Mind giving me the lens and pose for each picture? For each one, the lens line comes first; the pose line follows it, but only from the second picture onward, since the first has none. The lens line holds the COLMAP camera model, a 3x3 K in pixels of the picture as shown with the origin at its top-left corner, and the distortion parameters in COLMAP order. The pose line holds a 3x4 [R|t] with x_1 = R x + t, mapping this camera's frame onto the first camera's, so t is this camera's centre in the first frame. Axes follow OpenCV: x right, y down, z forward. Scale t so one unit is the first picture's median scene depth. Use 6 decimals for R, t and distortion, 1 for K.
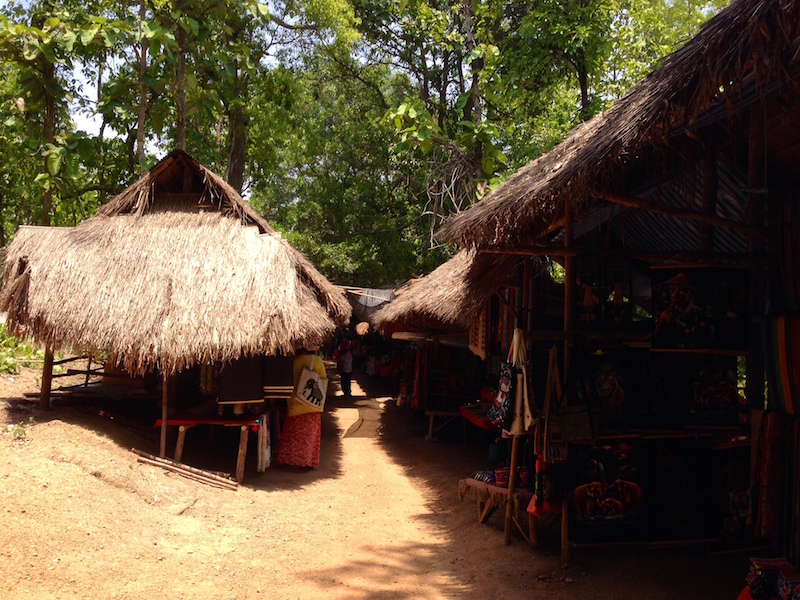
lens RADIAL K [[772.9, 0, 400.1], [0, 772.9, 303.2], [0, 0, 1]] dist [0.054449, 0.000000]
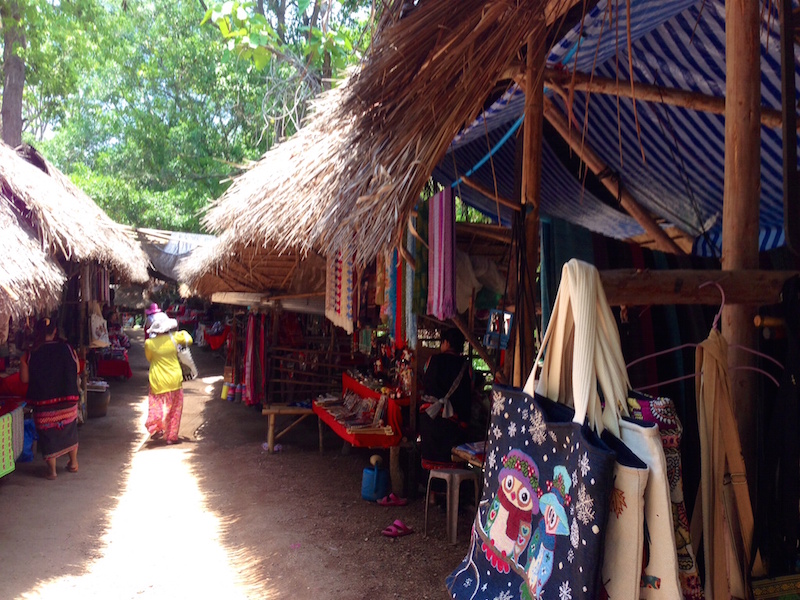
lens RADIAL K [[772.9, 0, 397.9], [0, 772.9, 306.2], [0, 0, 1]] dist [0.054449, 0.000000]
pose [[0.980851, -0.023869, 0.193291, 0.011754], [0.012930, 0.998253, 0.057661, 0.007095], [-0.194330, -0.054057, 0.979446, 0.185344]]
